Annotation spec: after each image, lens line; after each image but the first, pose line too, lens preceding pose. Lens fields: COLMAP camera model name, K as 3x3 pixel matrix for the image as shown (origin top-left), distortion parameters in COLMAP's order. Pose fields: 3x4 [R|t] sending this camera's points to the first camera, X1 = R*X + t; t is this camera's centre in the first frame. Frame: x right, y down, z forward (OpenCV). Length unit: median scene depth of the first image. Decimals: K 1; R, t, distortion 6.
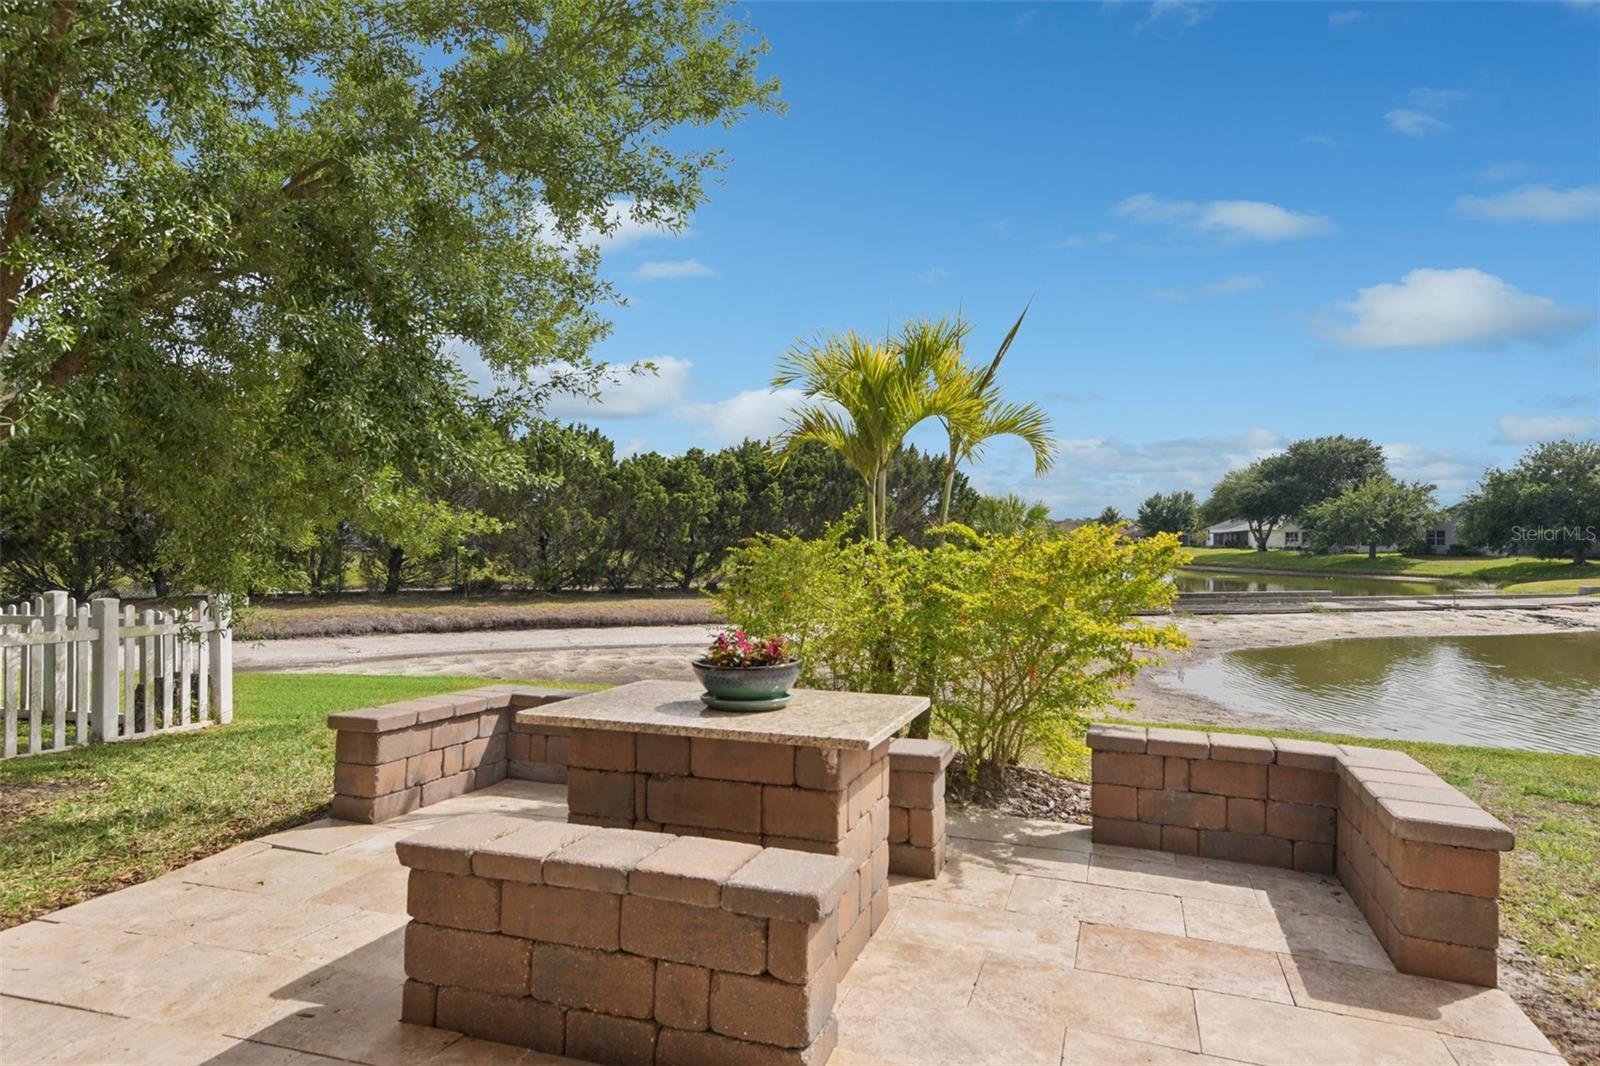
lens RADIAL K [[934.3, 0, 805.5], [0, 934.3, 546.2], [0, 0, 1]] dist [0.067132, 0.001736]
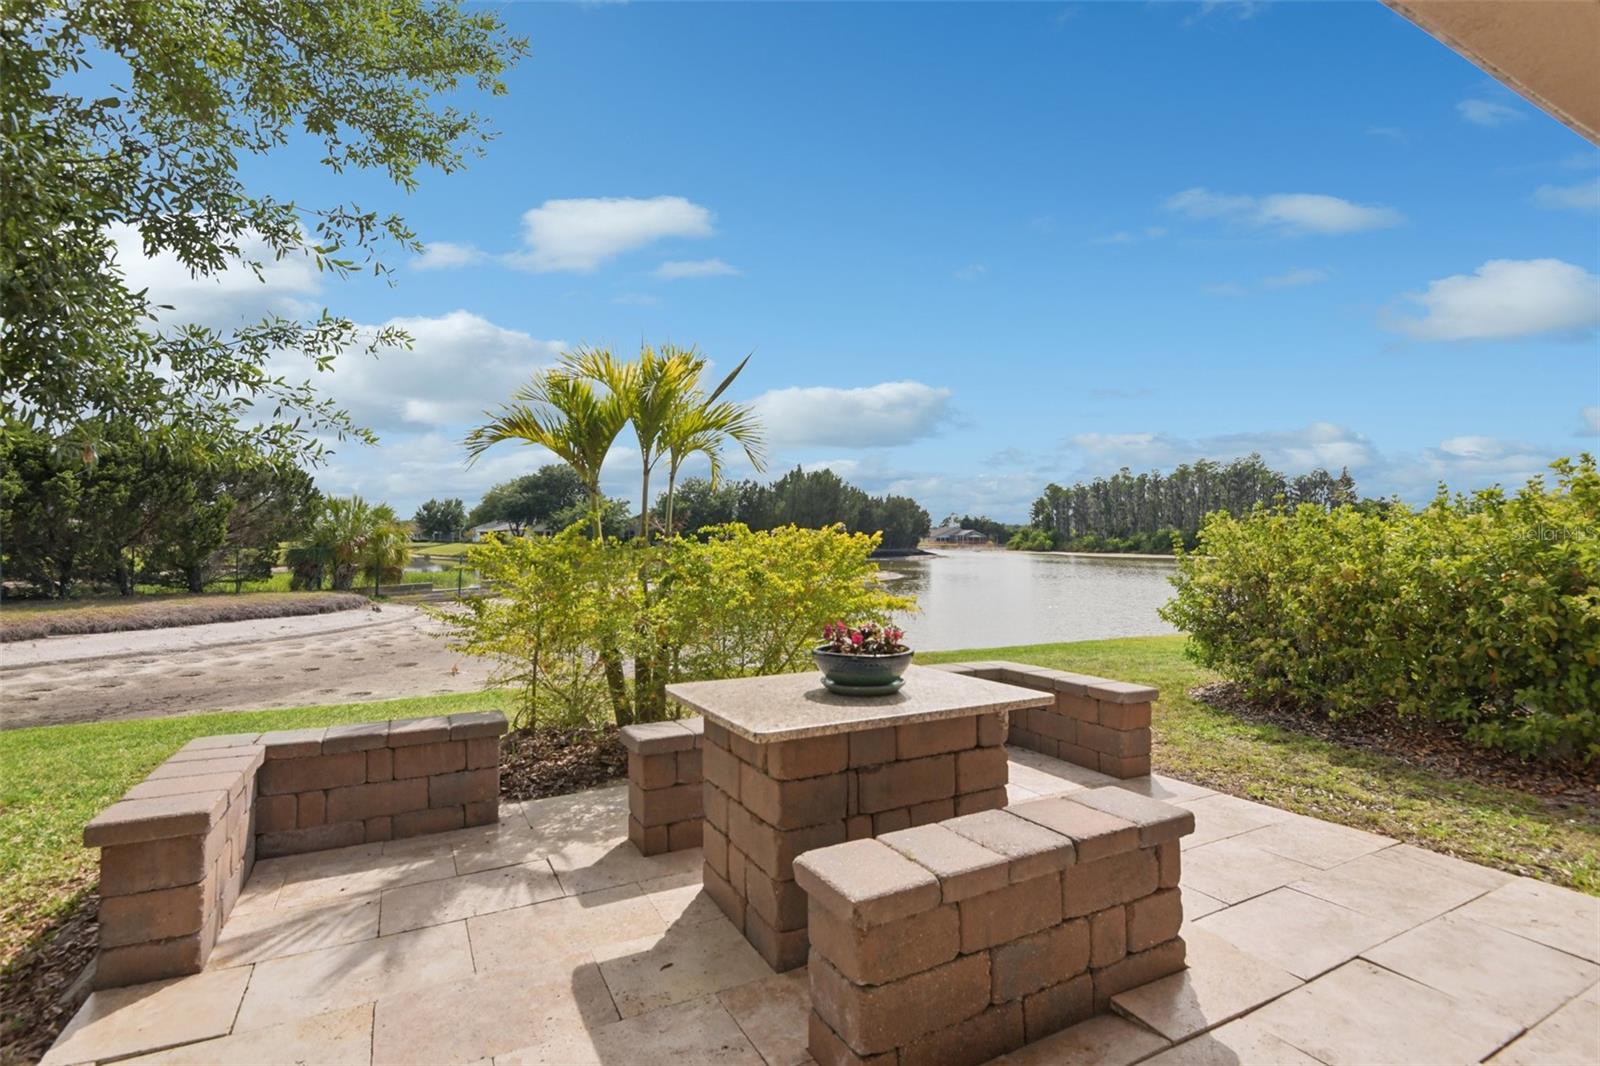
lens RADIAL K [[745.5, 0, 799.1], [0, 745.5, 525.4], [0, 0, 1]] dist [0.004527, -0.001276]
pose [[0.684933, 0.009137, 0.728549, -0.486347], [0.007566, 0.999778, -0.019652, -0.001999], [-0.728567, 0.018972, 0.684712, 0.302555]]
